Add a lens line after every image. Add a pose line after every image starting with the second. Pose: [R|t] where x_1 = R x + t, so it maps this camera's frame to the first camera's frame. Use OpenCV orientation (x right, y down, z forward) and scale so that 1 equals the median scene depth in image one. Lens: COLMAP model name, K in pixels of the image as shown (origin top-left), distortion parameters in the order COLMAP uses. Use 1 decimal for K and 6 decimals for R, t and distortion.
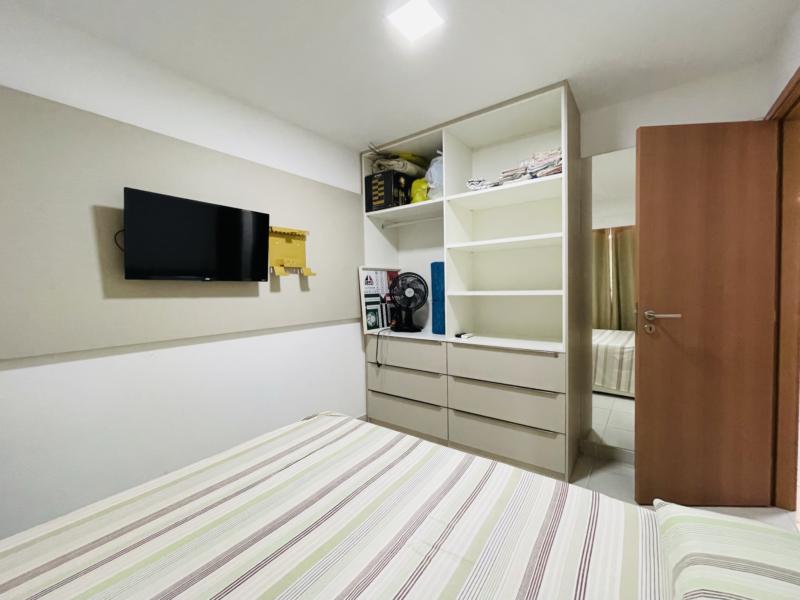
lens RADIAL K [[332.0, 0, 400.0], [0, 332.0, 300.0], [0, 0, 1]] dist [-0.001650, -0.000060]
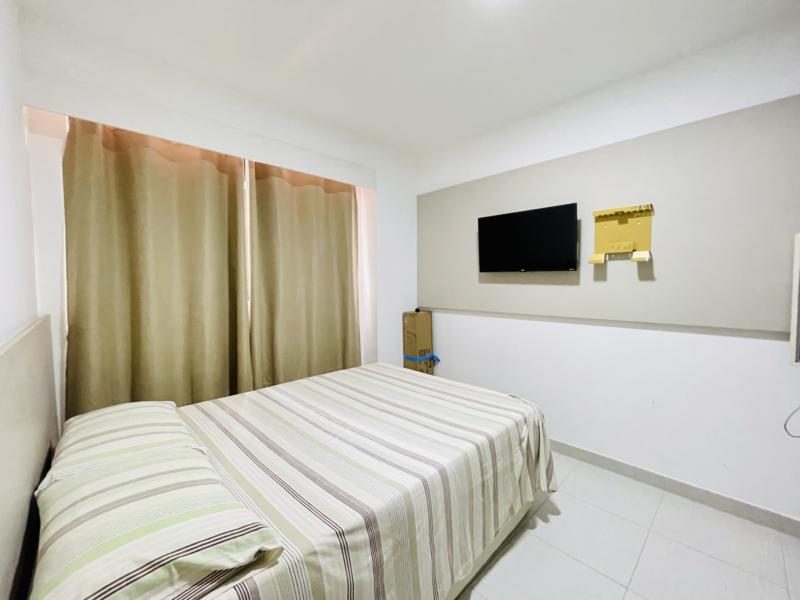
lens RADIAL K [[332.0, 0, 400.0], [0, 332.0, 300.0], [0, 0, 1]] dist [-0.001650, -0.000060]
pose [[-0.153765, 0.068285, -0.985745, 0.757599], [-0.031304, 0.996772, 0.073932, -0.027693], [0.987611, 0.042226, -0.151131, 0.708637]]
